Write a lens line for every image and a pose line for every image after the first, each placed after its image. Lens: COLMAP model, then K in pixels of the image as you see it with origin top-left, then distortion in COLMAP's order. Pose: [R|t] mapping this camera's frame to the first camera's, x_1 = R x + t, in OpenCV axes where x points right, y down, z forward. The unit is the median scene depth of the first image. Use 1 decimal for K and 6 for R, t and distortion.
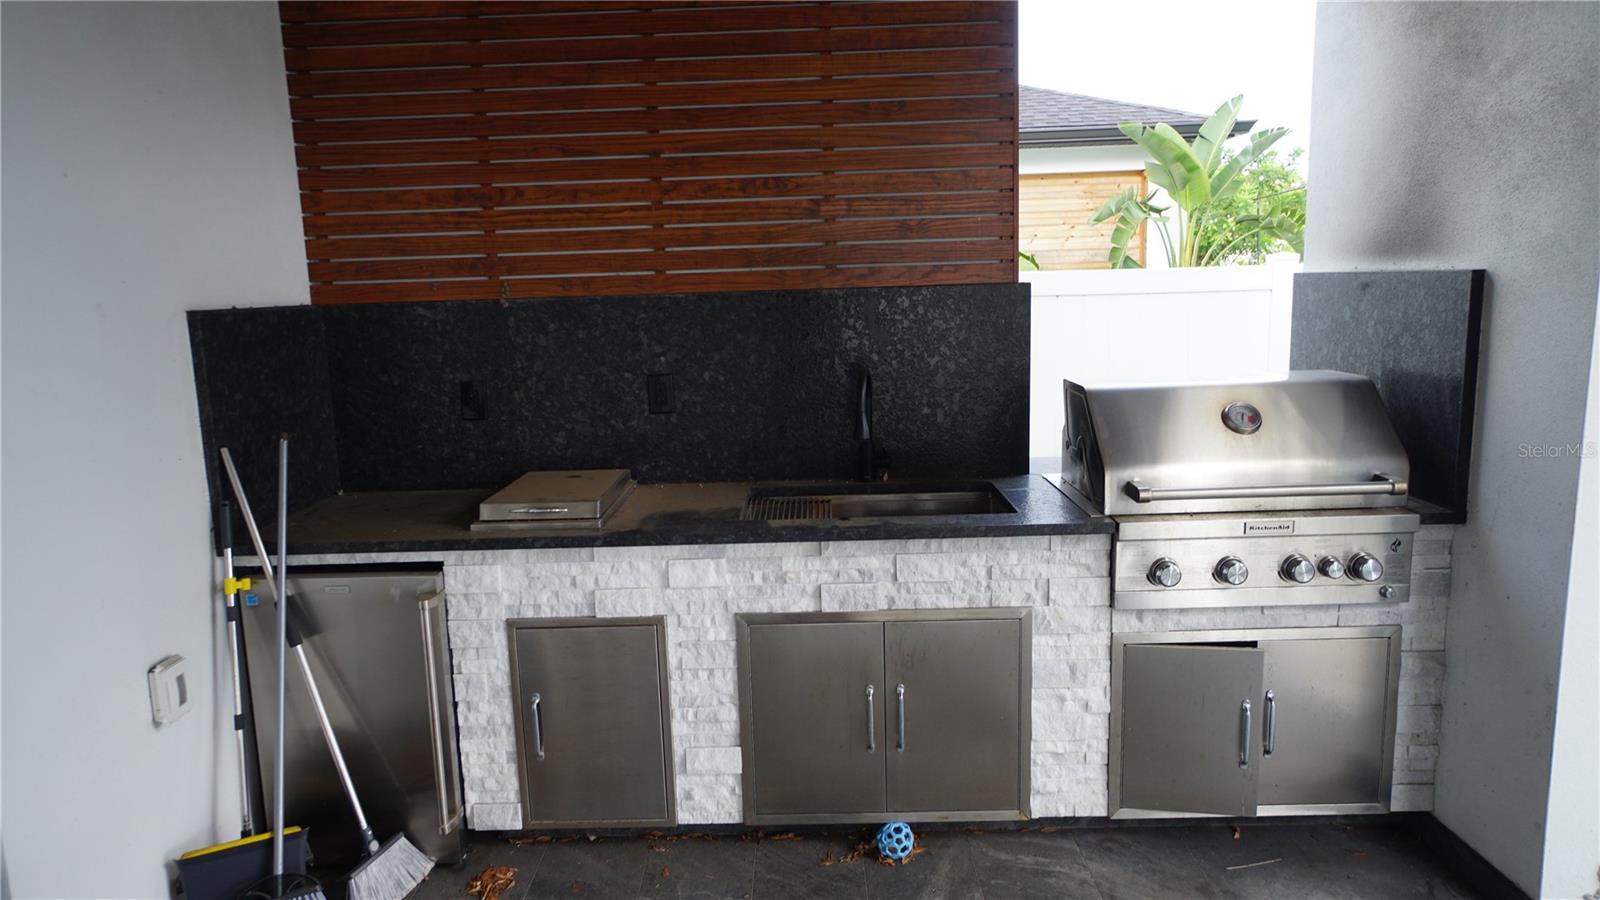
lens RADIAL K [[988.8, 0, 794.9], [0, 988.8, 447.4], [0, 0, 1]] dist [0.019227, 0.000714]
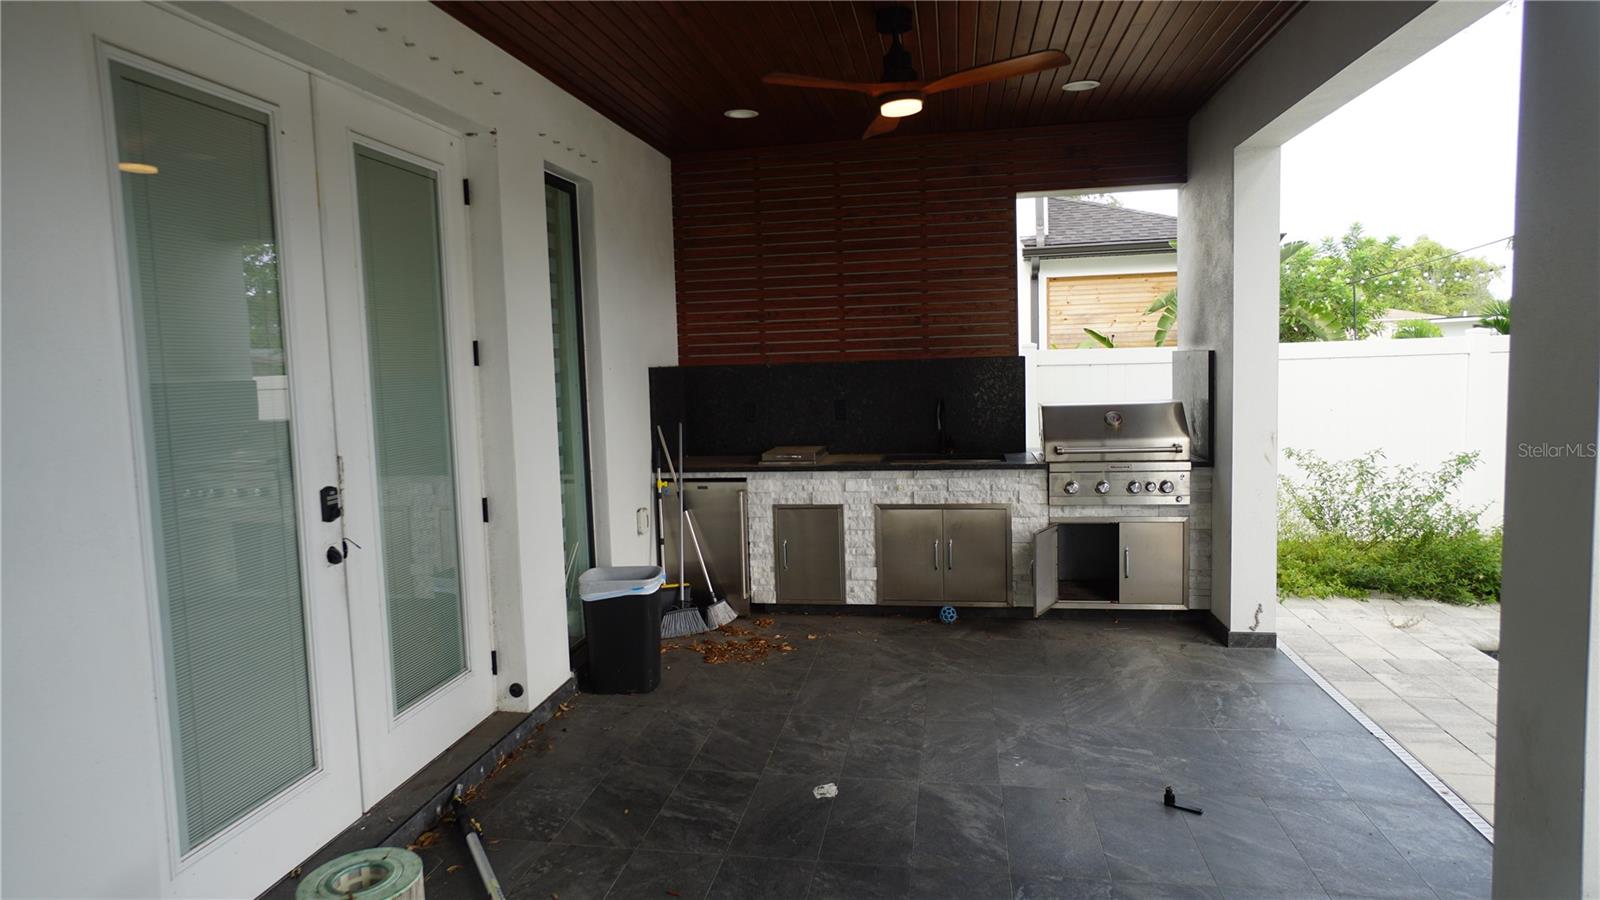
lens RADIAL K [[988.8, 0, 800.4], [0, 988.8, 453.4], [0, 0, 1]] dist [0.019227, 0.000714]
pose [[0.989112, 0.015571, -0.146338, 0.095273], [-0.025249, 0.997597, -0.064515, 0.198311], [0.144982, 0.067507, 0.987129, -1.195372]]
